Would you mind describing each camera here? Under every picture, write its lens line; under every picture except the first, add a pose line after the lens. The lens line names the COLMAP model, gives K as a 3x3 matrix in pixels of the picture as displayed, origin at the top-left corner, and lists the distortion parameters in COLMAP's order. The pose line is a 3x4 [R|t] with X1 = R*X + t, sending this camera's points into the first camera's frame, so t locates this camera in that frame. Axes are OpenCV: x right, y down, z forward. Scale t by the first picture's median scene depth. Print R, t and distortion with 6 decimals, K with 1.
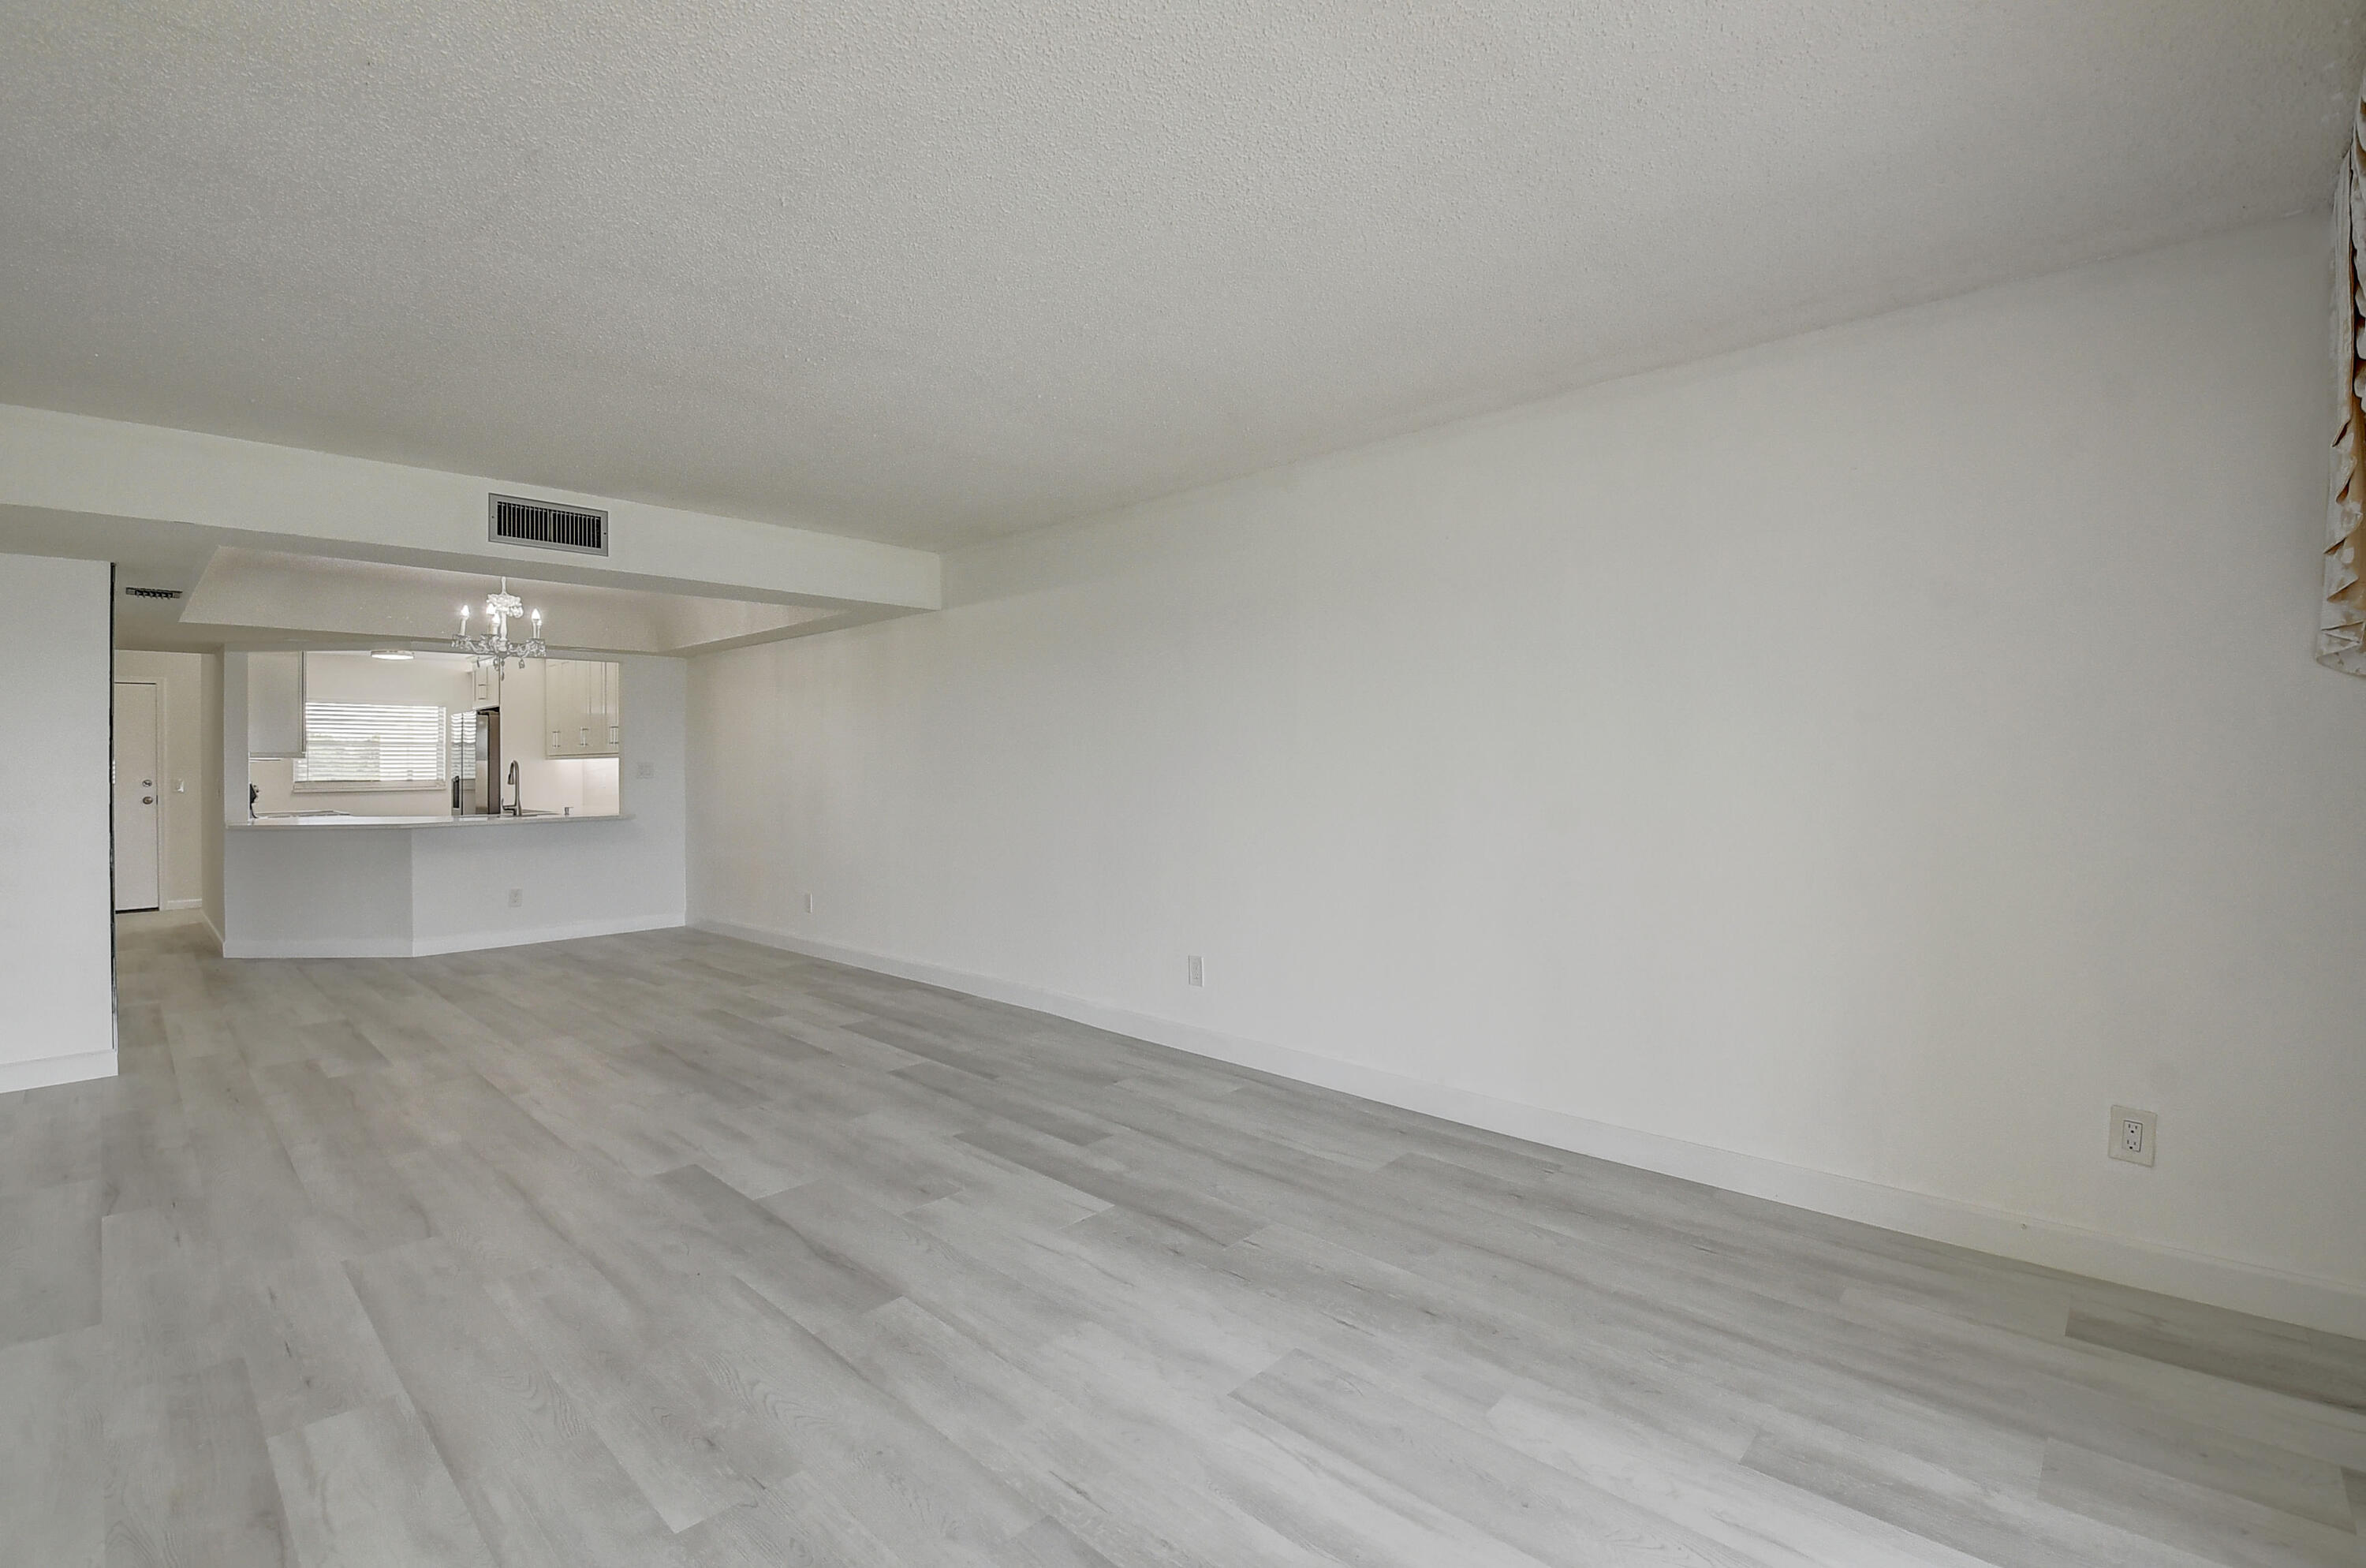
lens RADIAL K [[1055.8, 0, 1182.7], [0, 1055.8, 743.2], [0, 0, 1]] dist [-0.000720, -0.018669]
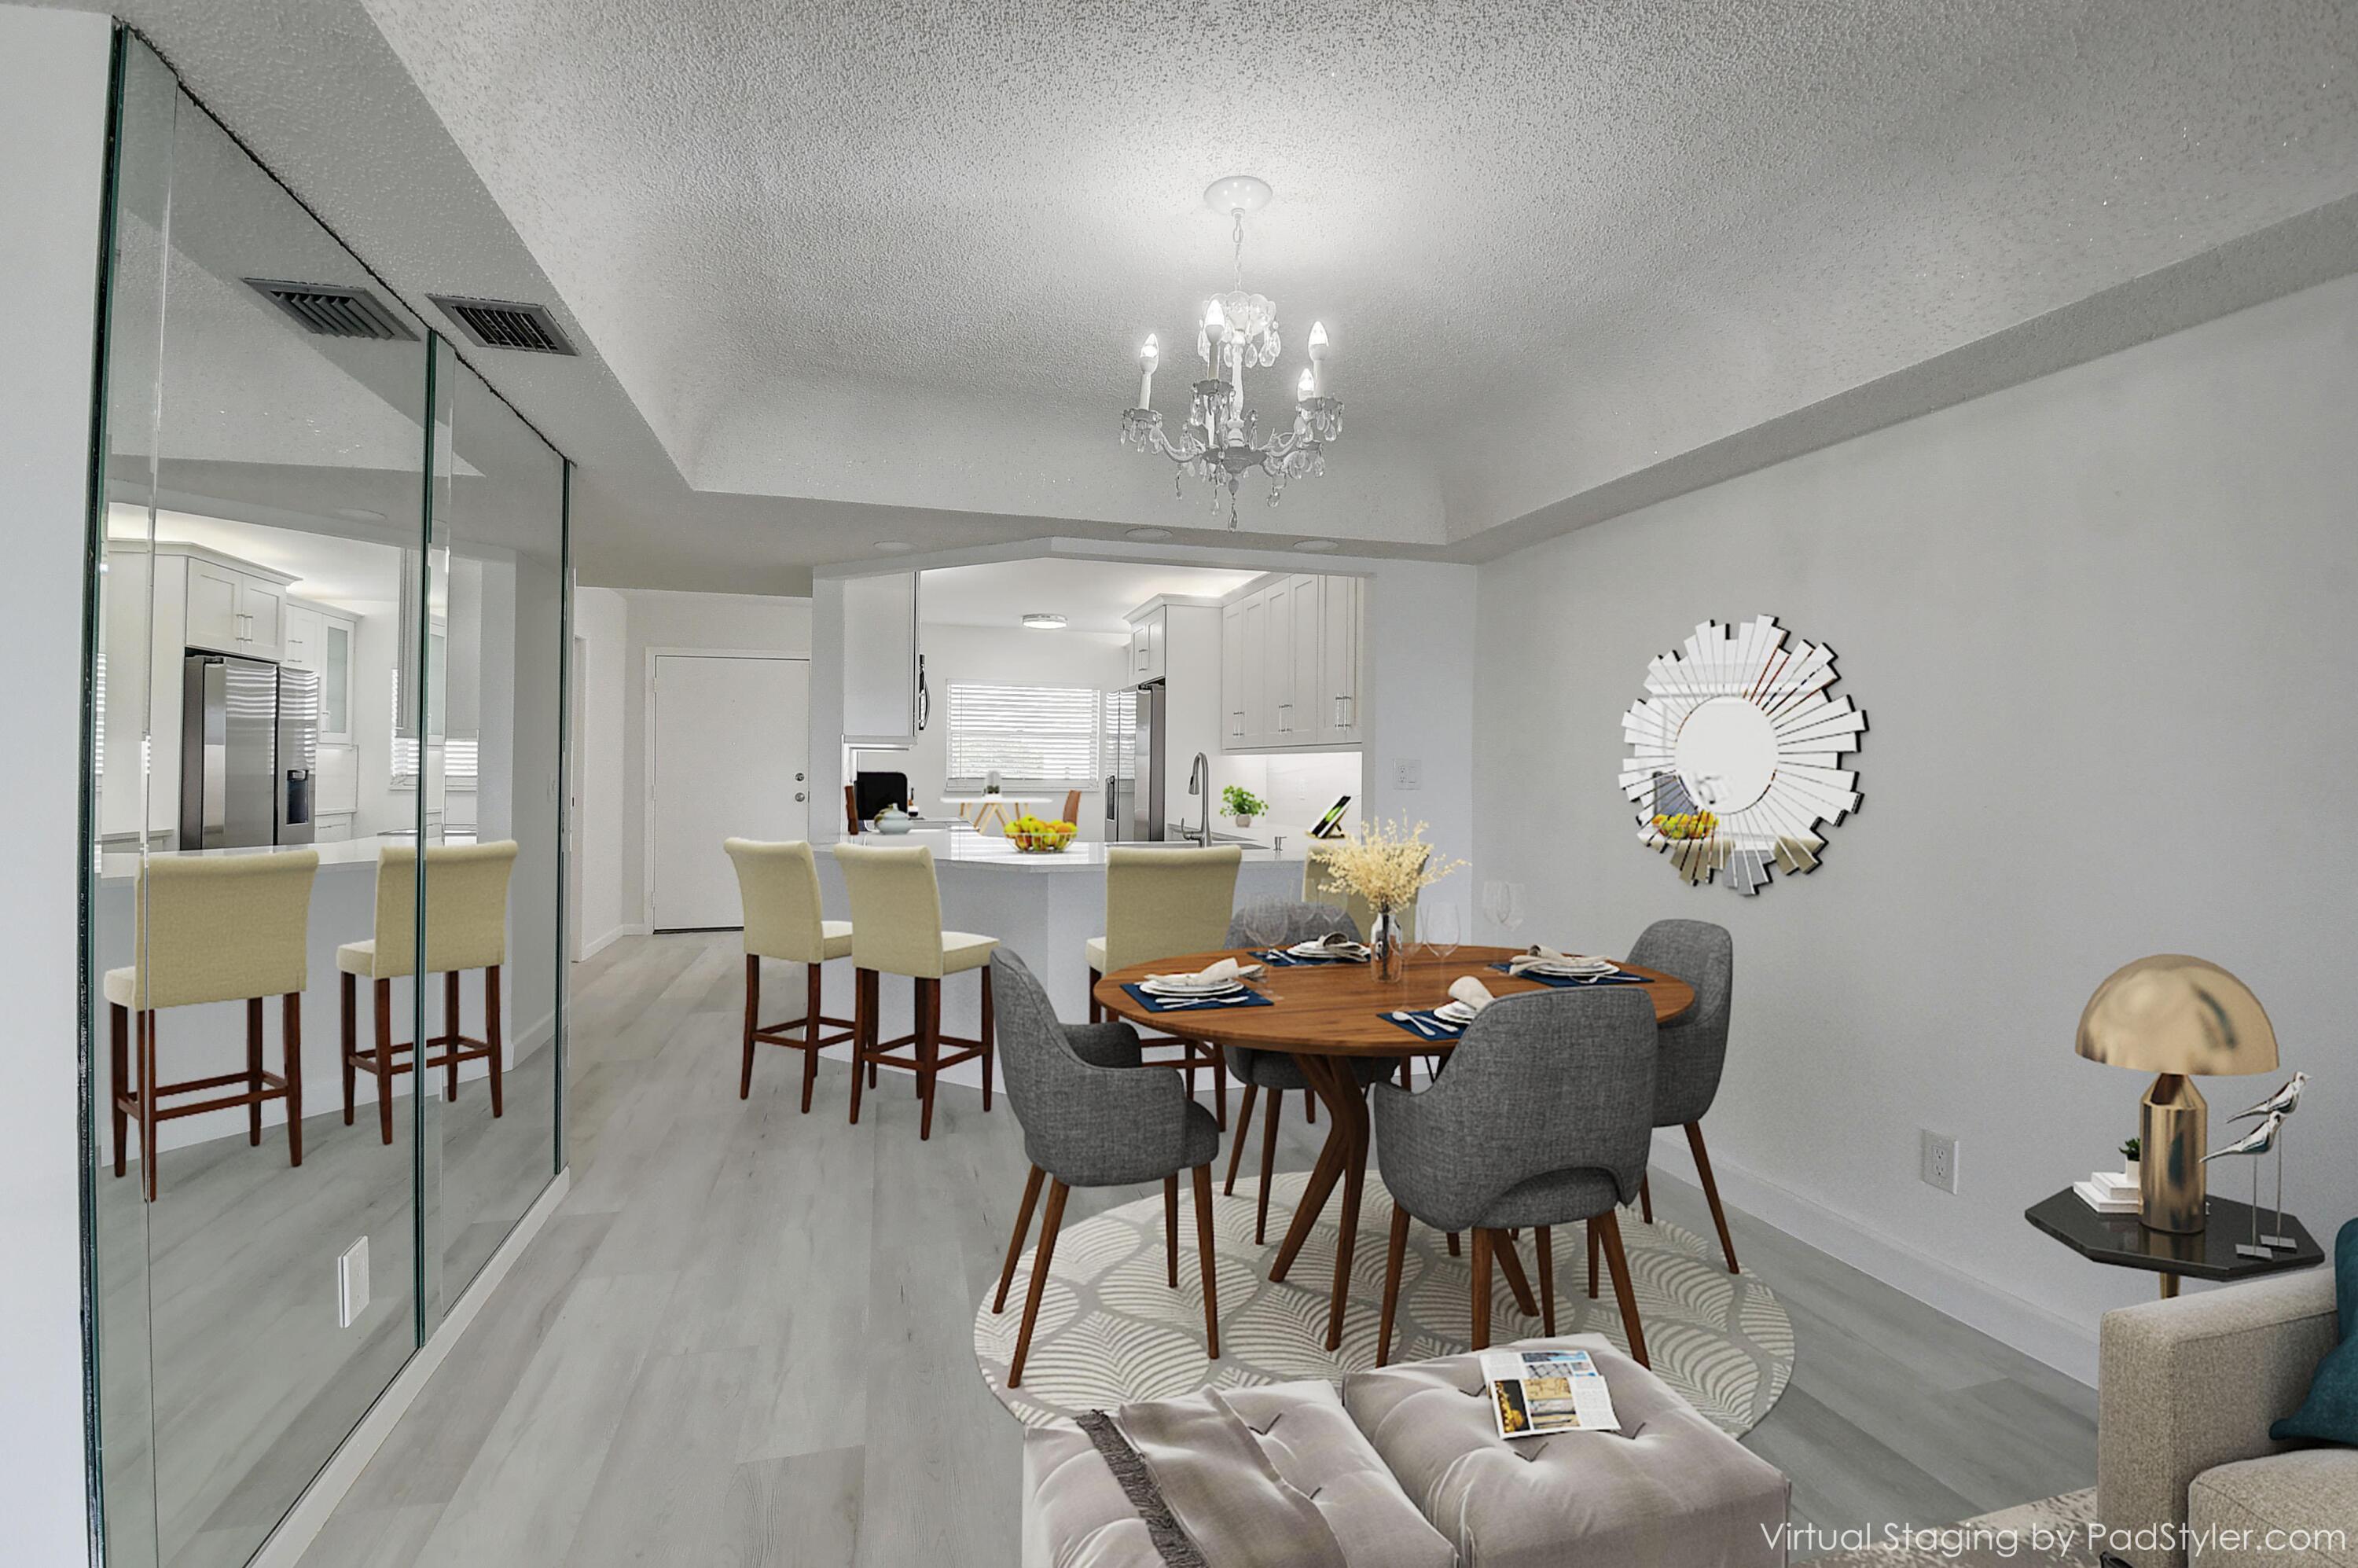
lens RADIAL K [[1039.6, 0, 1176.9], [0, 1039.6, 755.4], [0, 0, 1]] dist [0.024282, -0.028719]
pose [[0.859592, 0.011219, -0.510857, -0.299932], [-0.007783, 0.999930, 0.008864, 0.010973], [0.510921, -0.003643, 0.859620, 0.424995]]
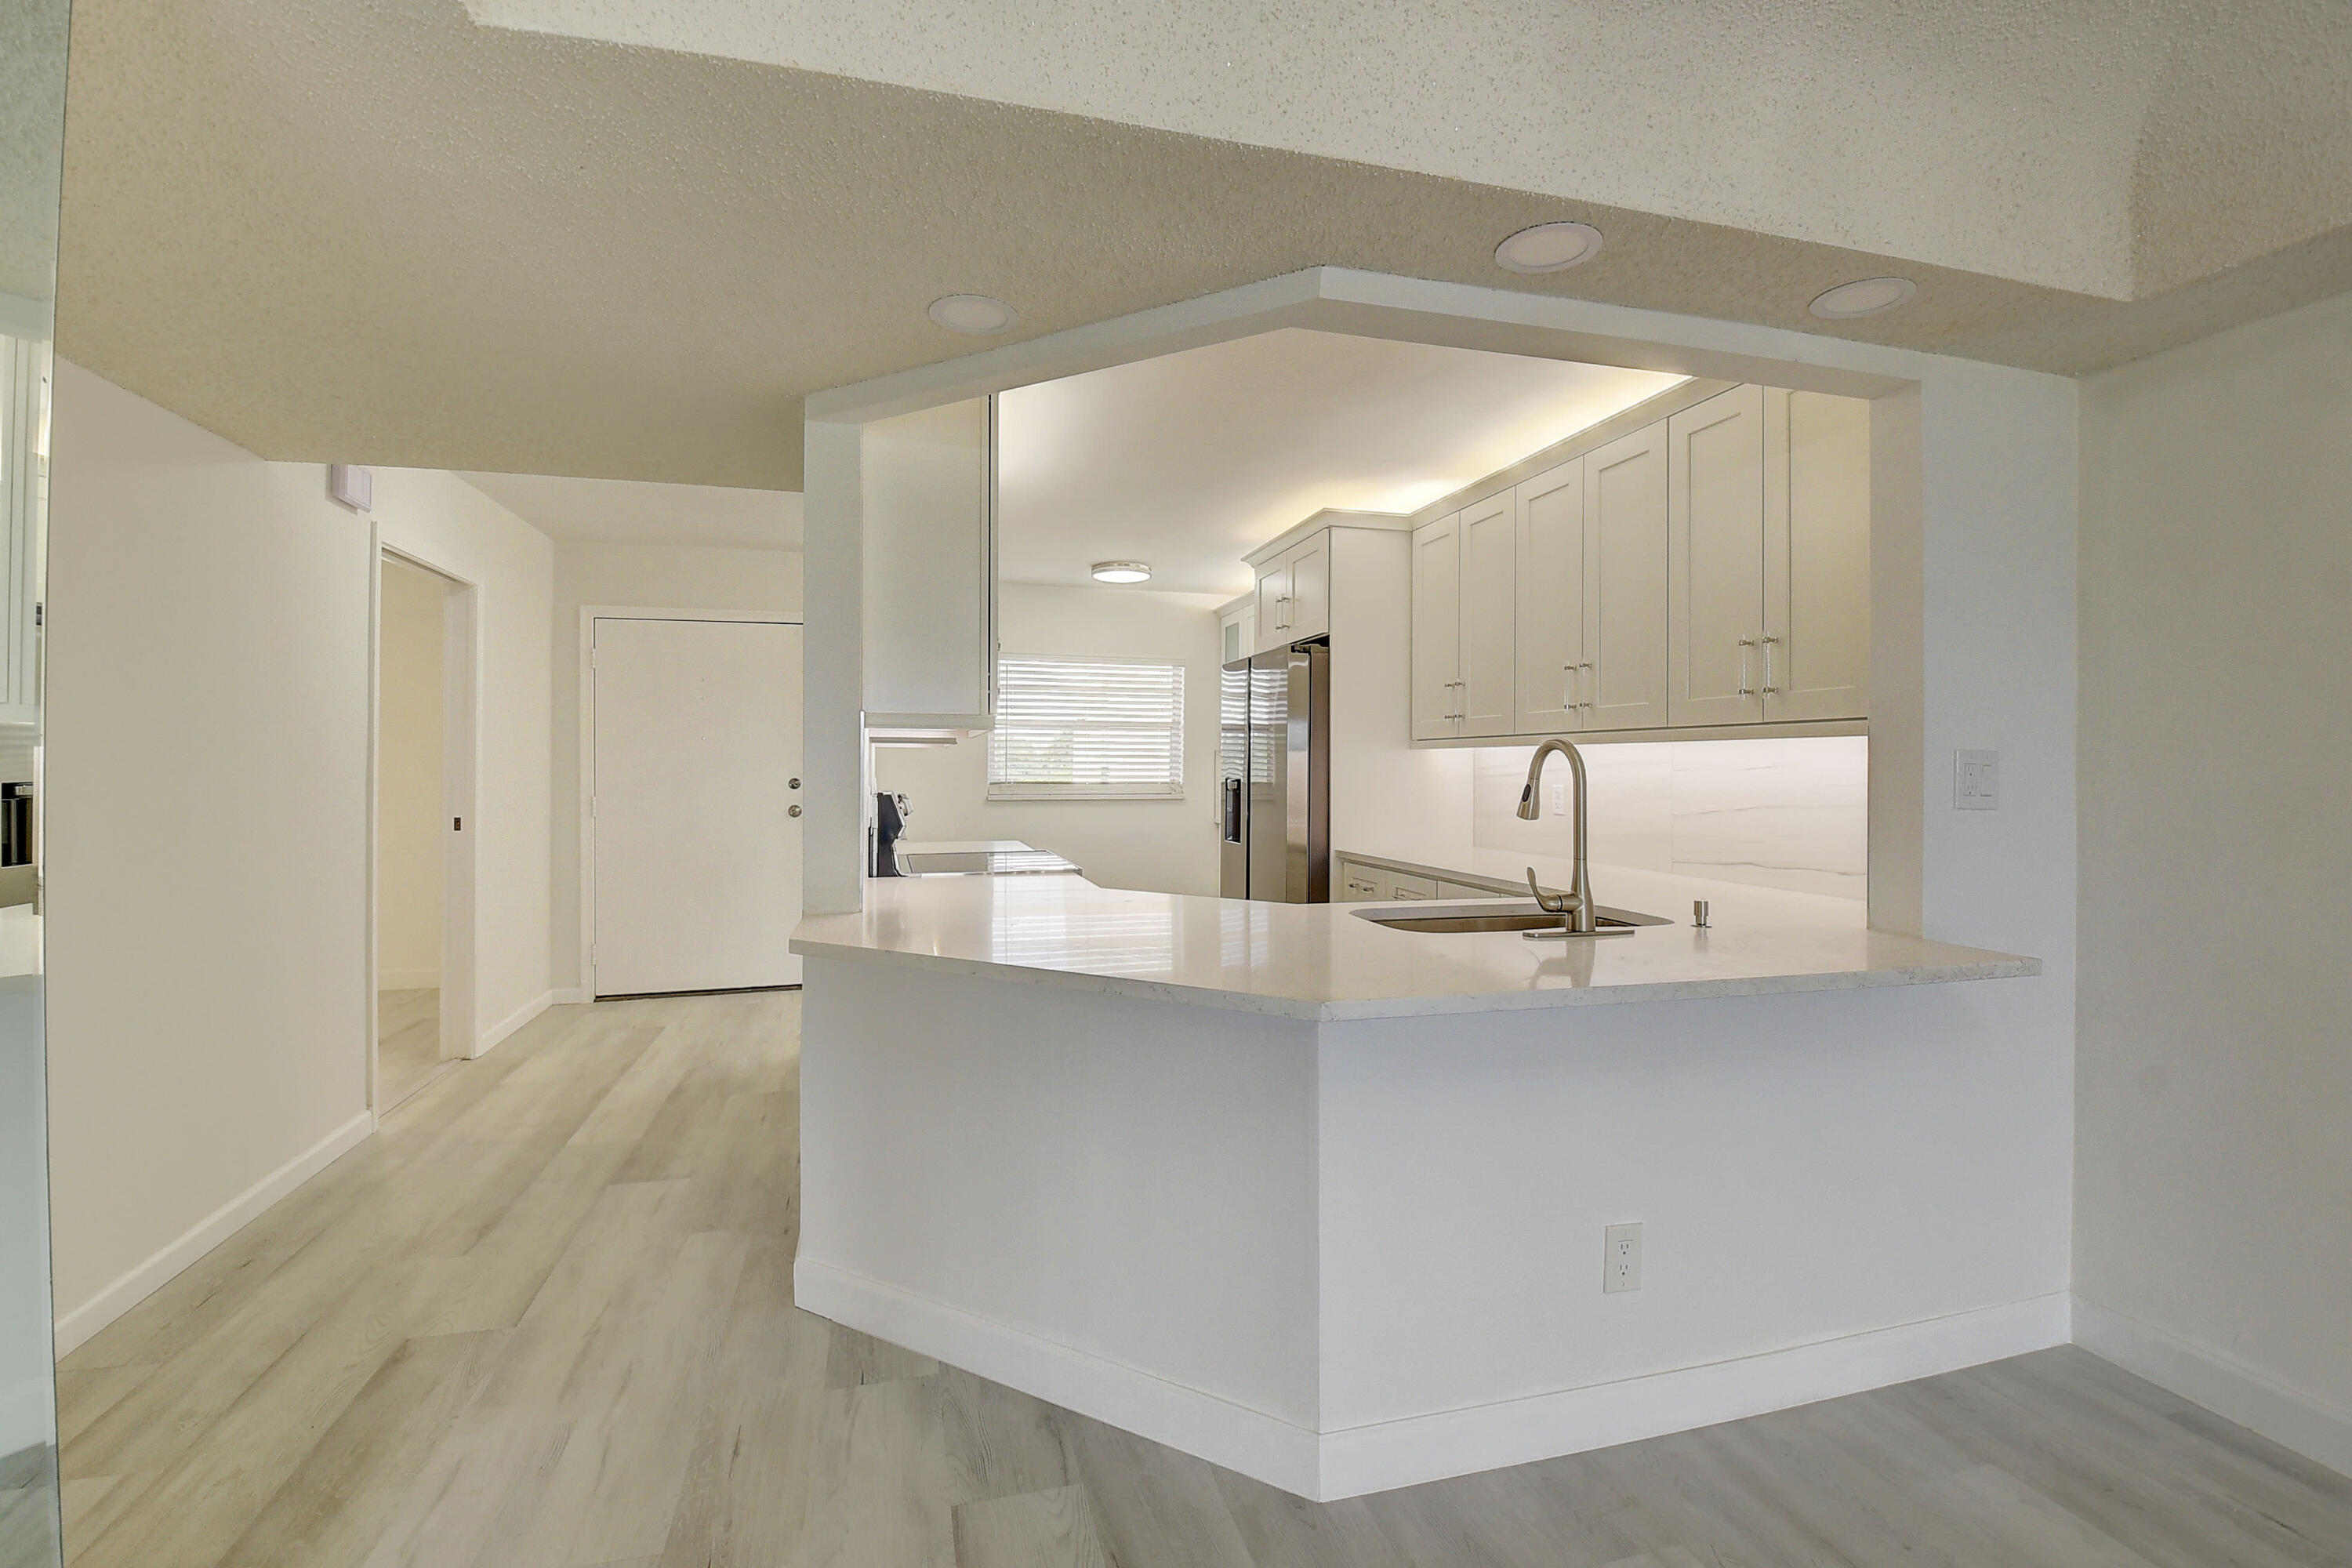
lens RADIAL K [[1037.0, 0, 1174.0], [0, 1037.0, 755.4], [0, 0, 1]] dist [0.024282, -0.028719]
pose [[0.857787, 0.006227, -0.513968, -0.484619], [-0.000297, 0.999932, 0.011618, 0.014467], [0.514006, -0.009813, 0.857731, 0.582446]]
